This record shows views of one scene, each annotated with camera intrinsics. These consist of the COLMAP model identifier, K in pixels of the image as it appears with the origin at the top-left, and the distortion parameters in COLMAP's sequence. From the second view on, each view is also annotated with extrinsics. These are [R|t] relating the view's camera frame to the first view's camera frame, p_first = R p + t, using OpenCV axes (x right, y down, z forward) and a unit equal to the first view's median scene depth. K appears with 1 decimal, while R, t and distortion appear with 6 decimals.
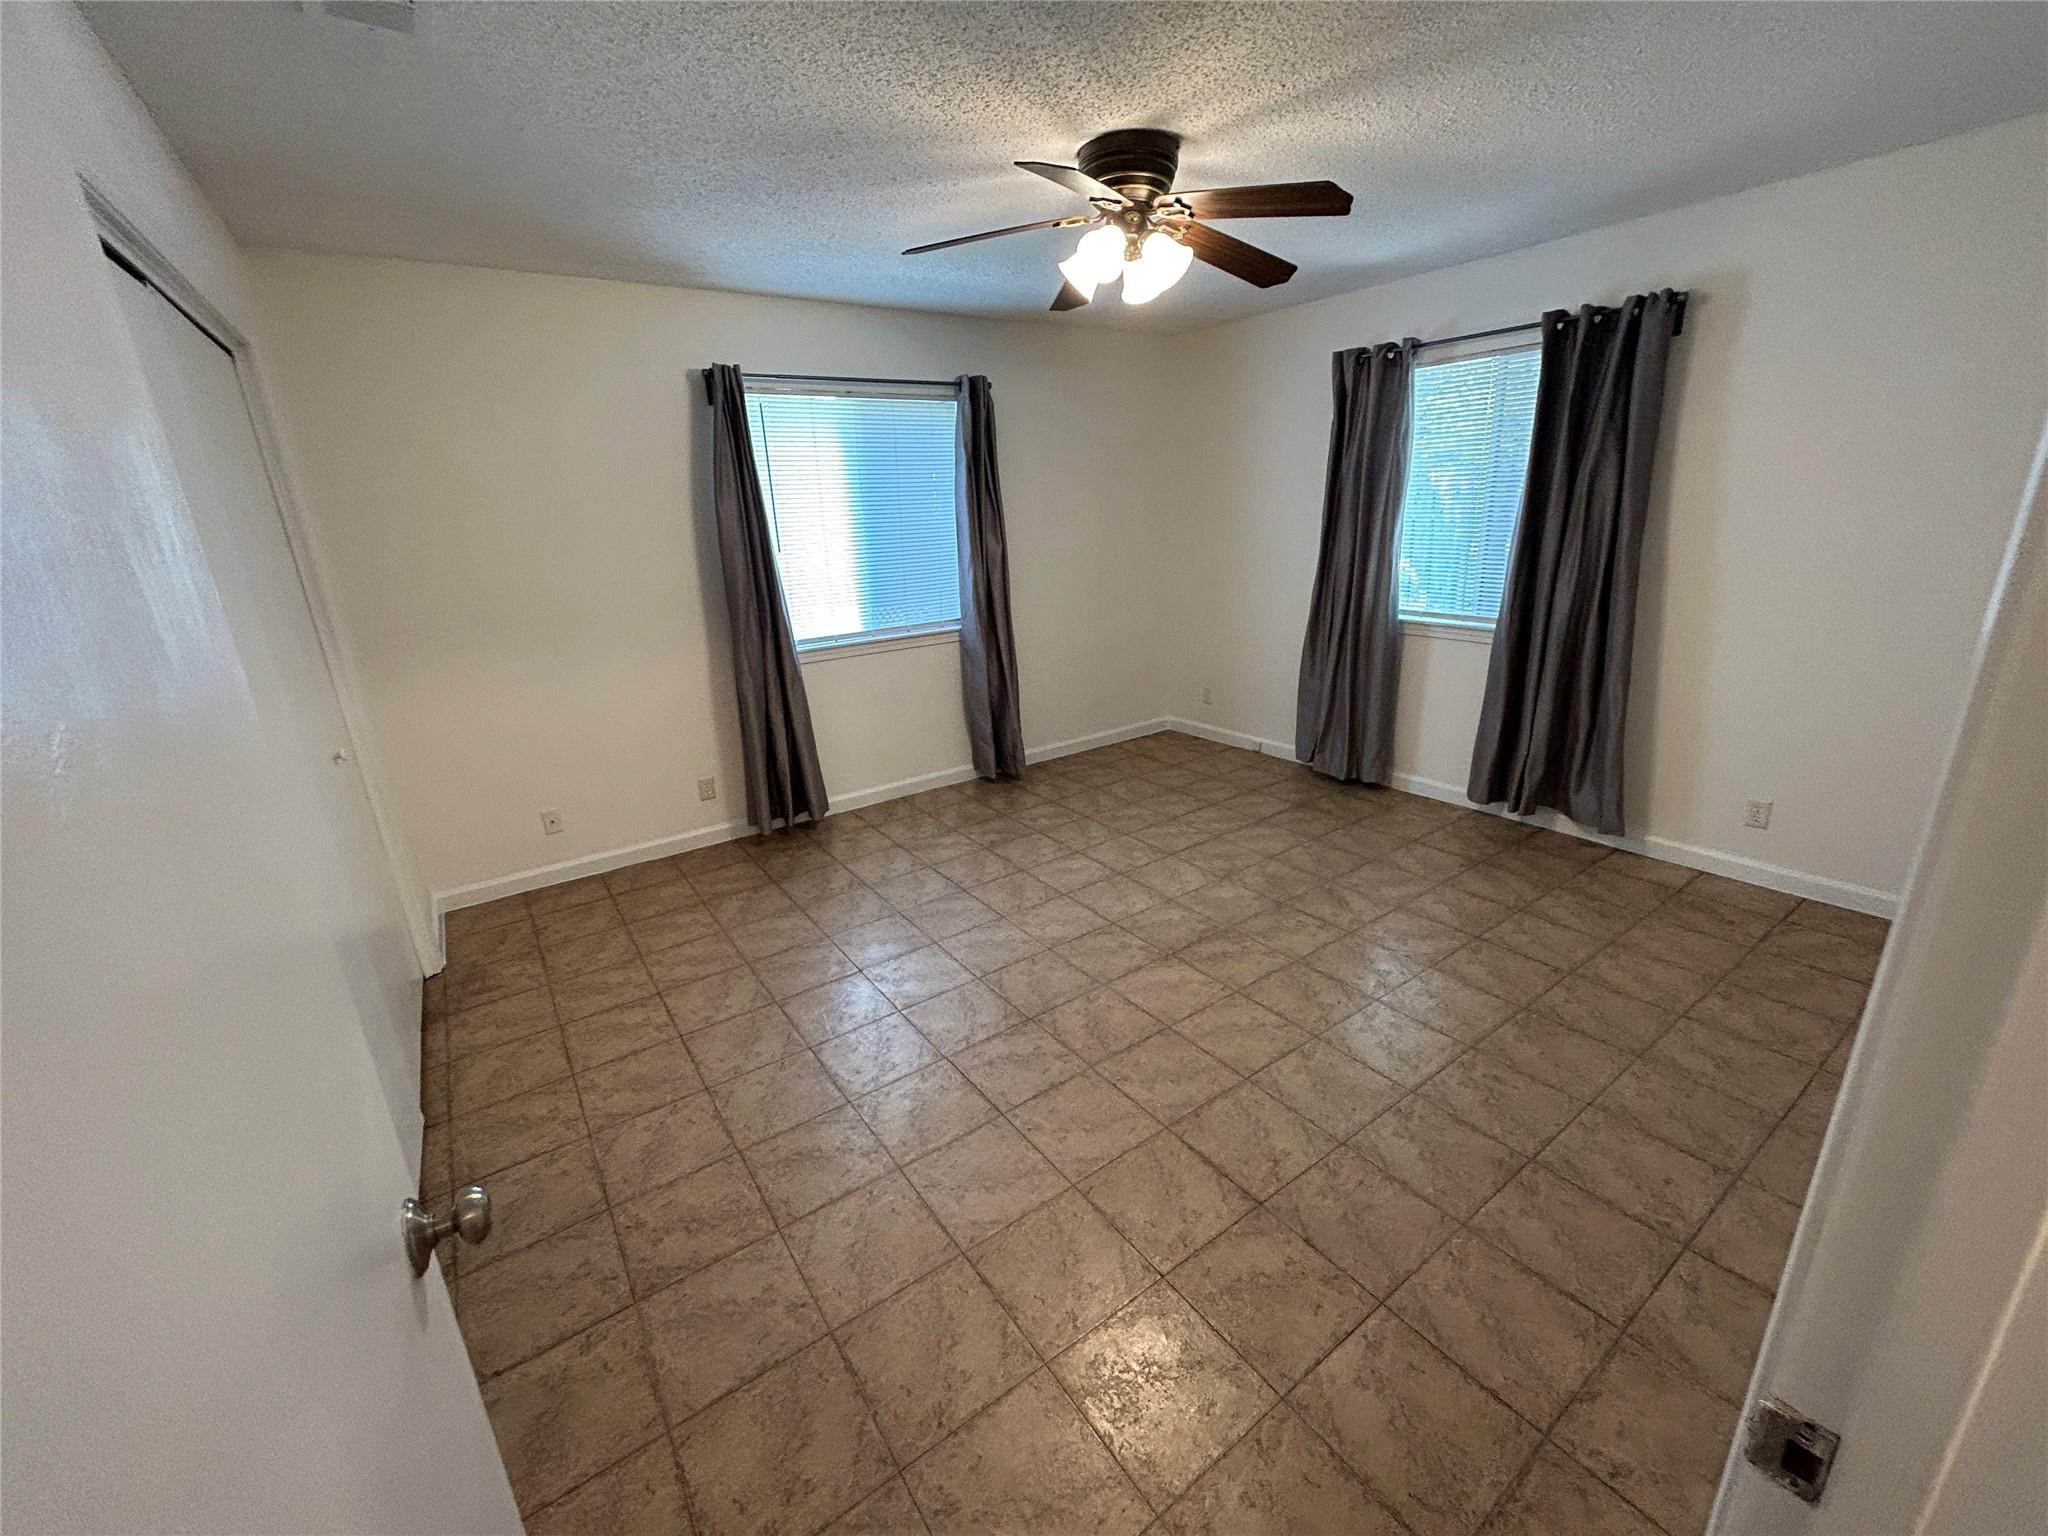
lens RADIAL K [[826.1, 0, 1024.1], [0, 826.1, 763.9], [0, 0, 1]] dist [-0.000948, 0.000976]
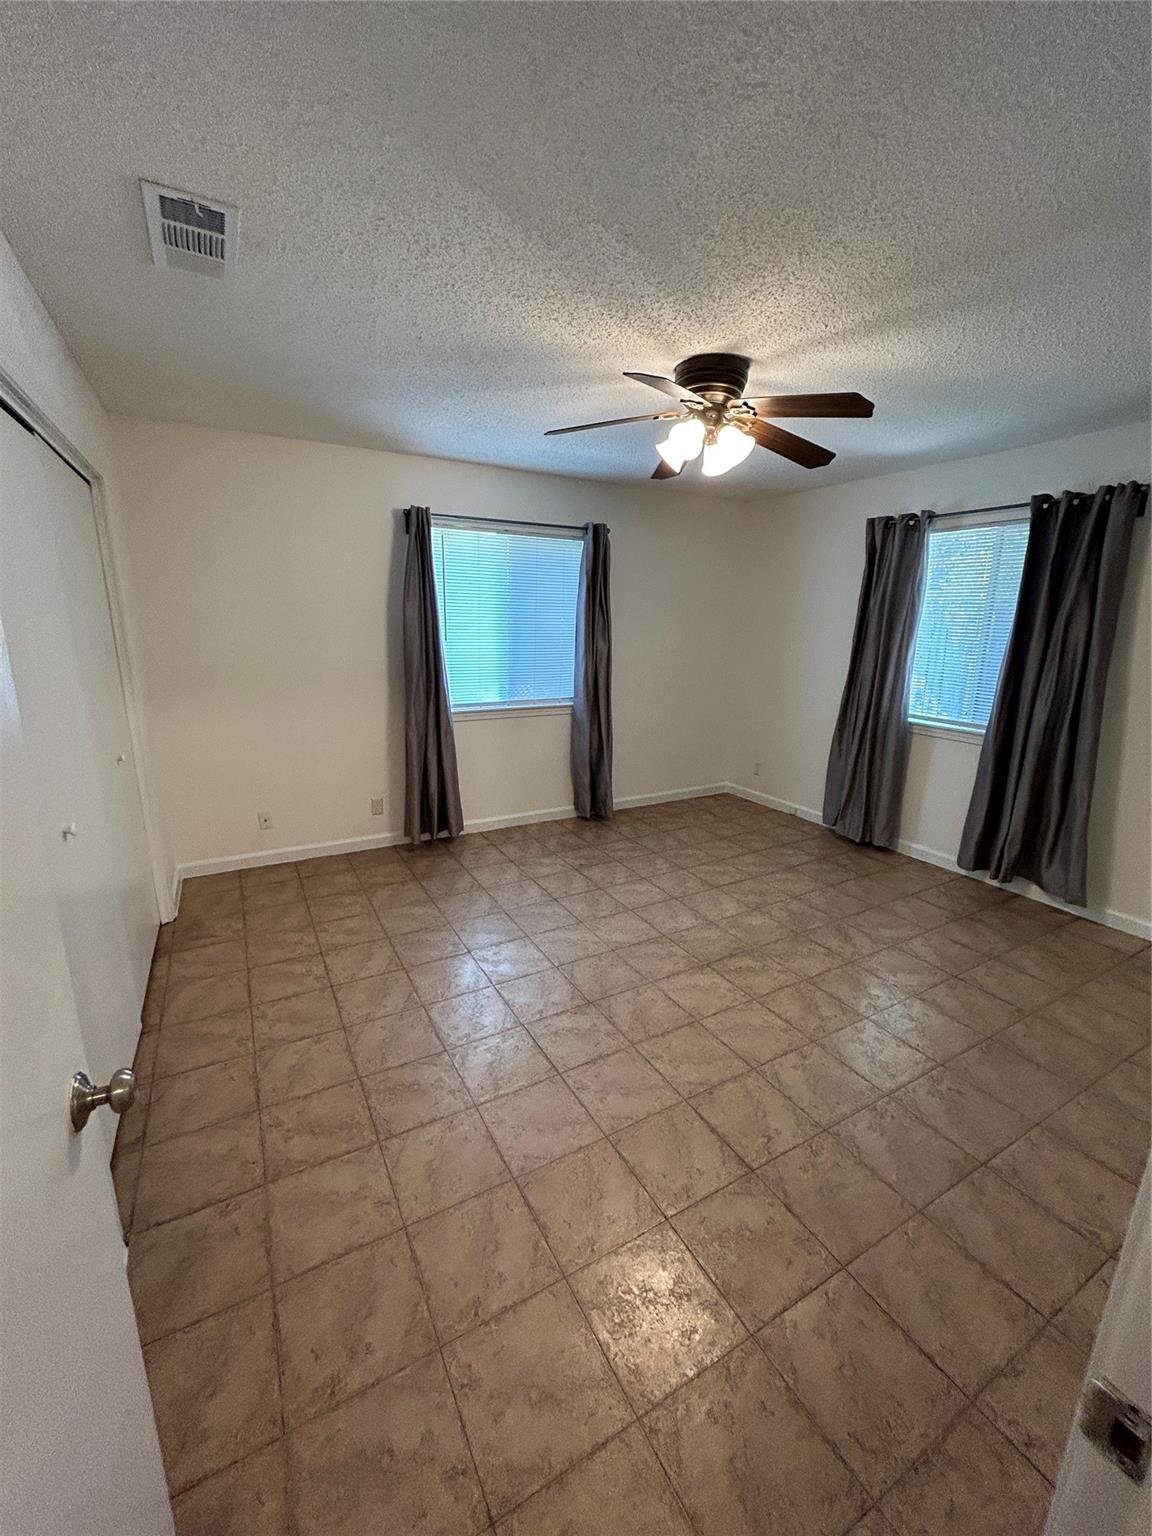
lens RADIAL K [[619.6, 0, 575.0], [0, 619.6, 767.3], [0, 0, 1]] dist [-0.000948, 0.000976]
pose [[0.993263, 0.079835, -0.083996, 0.026913], [-0.085314, 0.994310, -0.063793, 0.003628], [0.078426, 0.070529, 0.994422, 0.000450]]
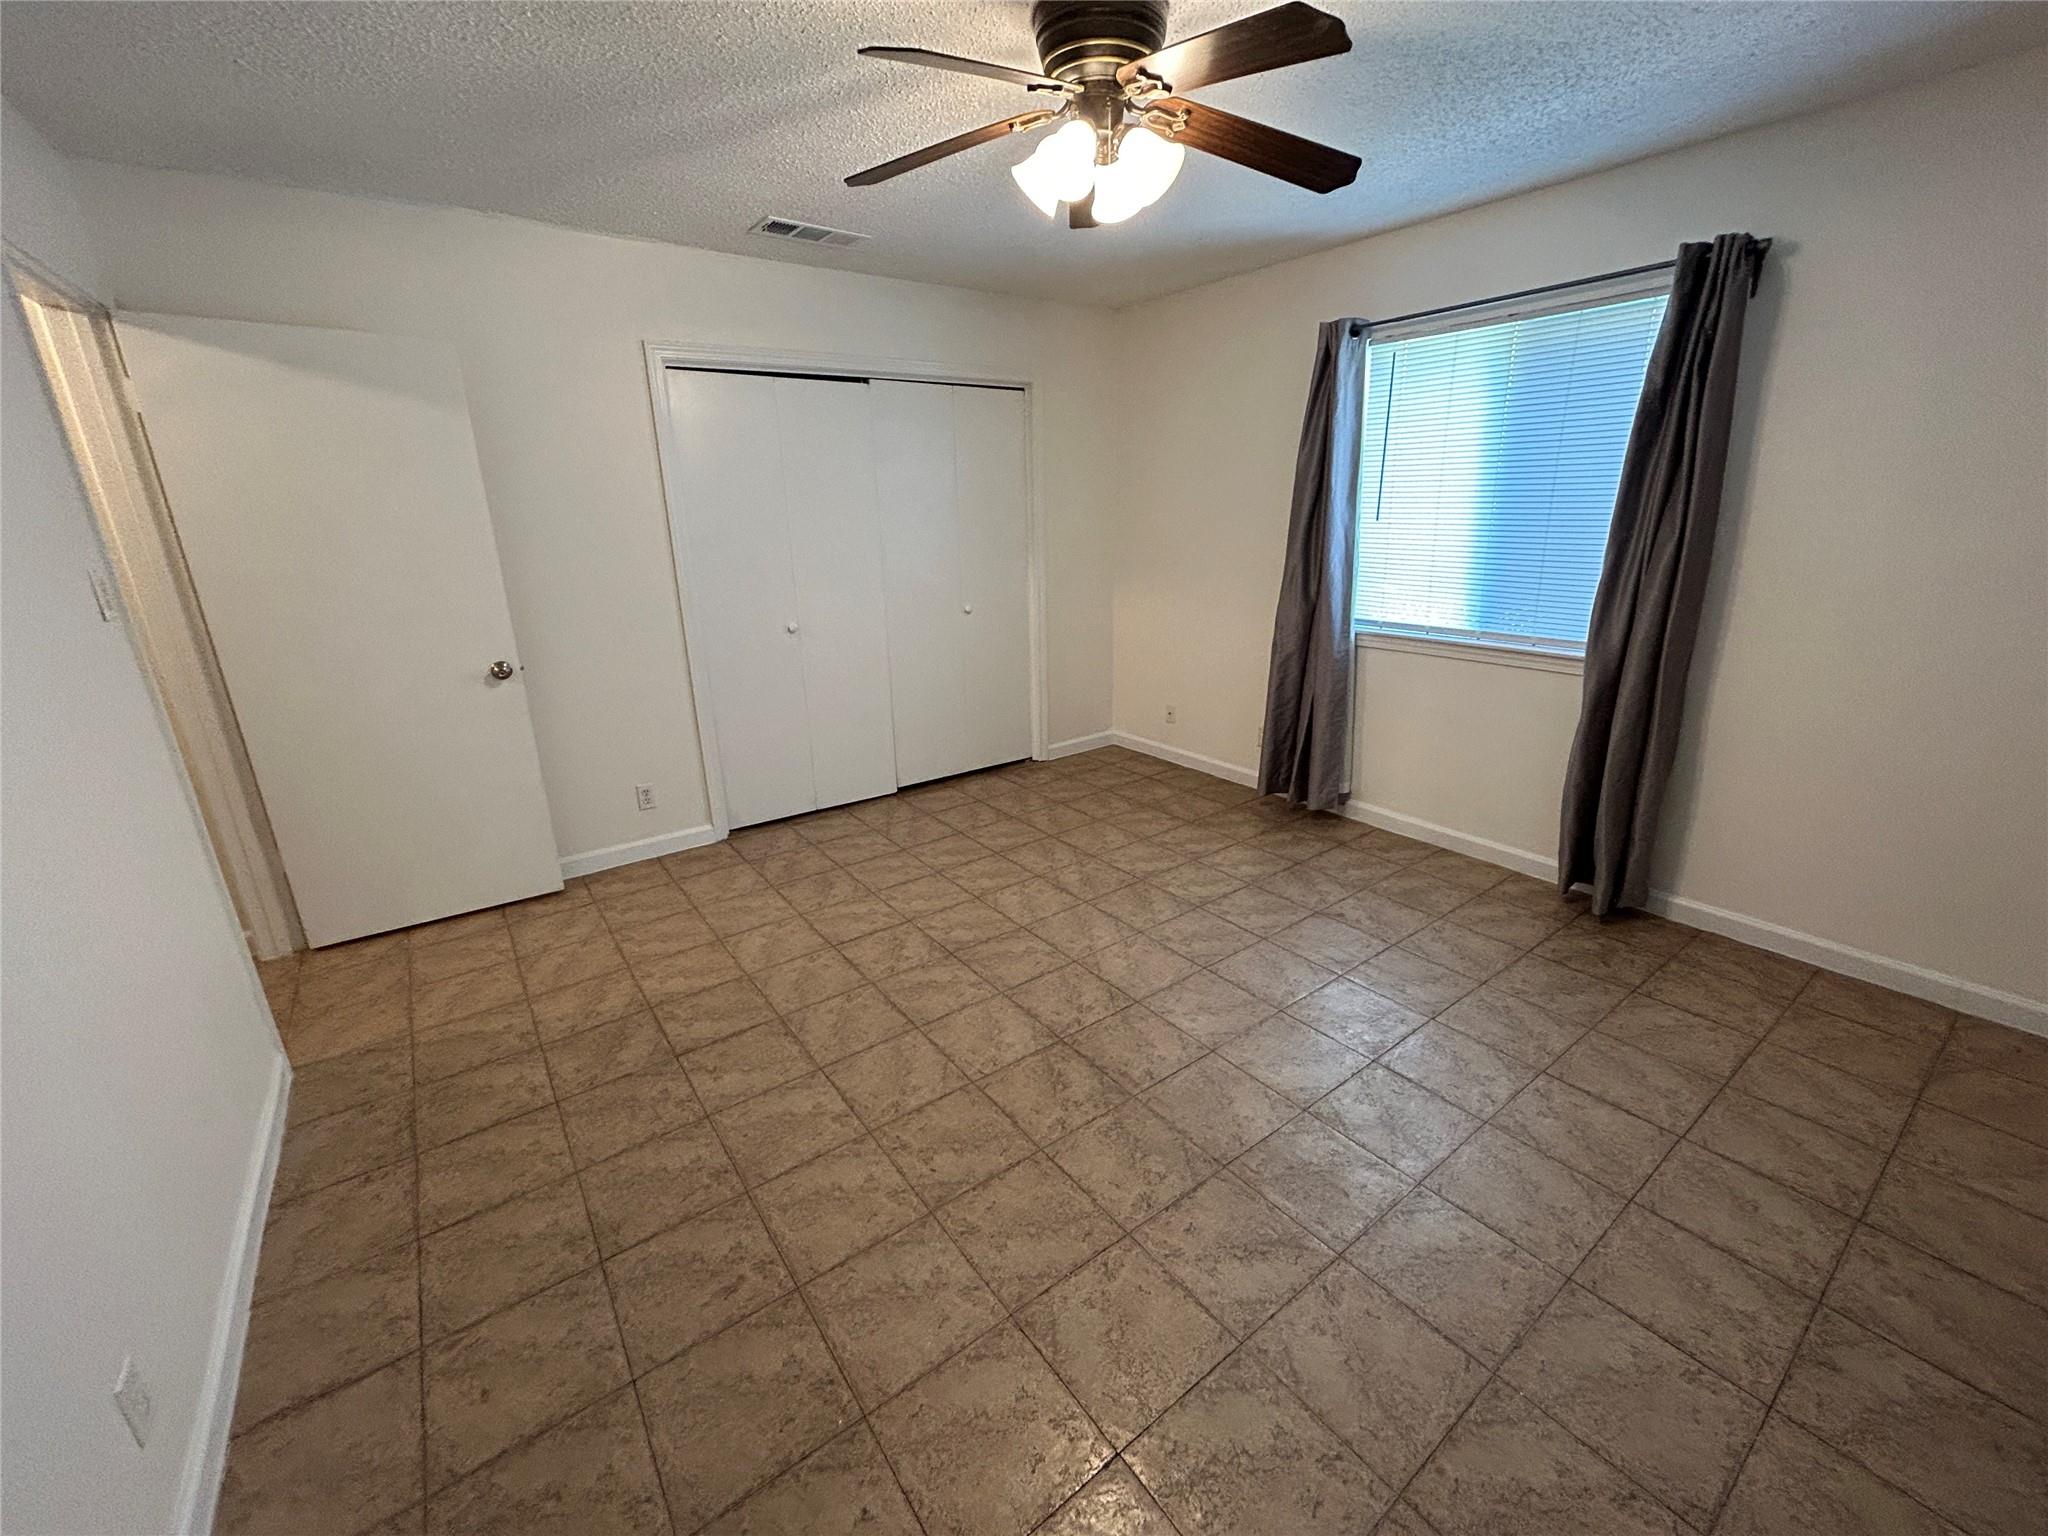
lens RADIAL K [[826.1, 0, 1026.7], [0, 826.1, 760.4], [0, 0, 1]] dist [-0.000948, 0.000976]
pose [[0.022173, 0.337307, -0.941134, 0.730864], [-0.279504, 0.905919, 0.318101, -0.230384], [0.959888, 0.255998, 0.114366, 0.691590]]
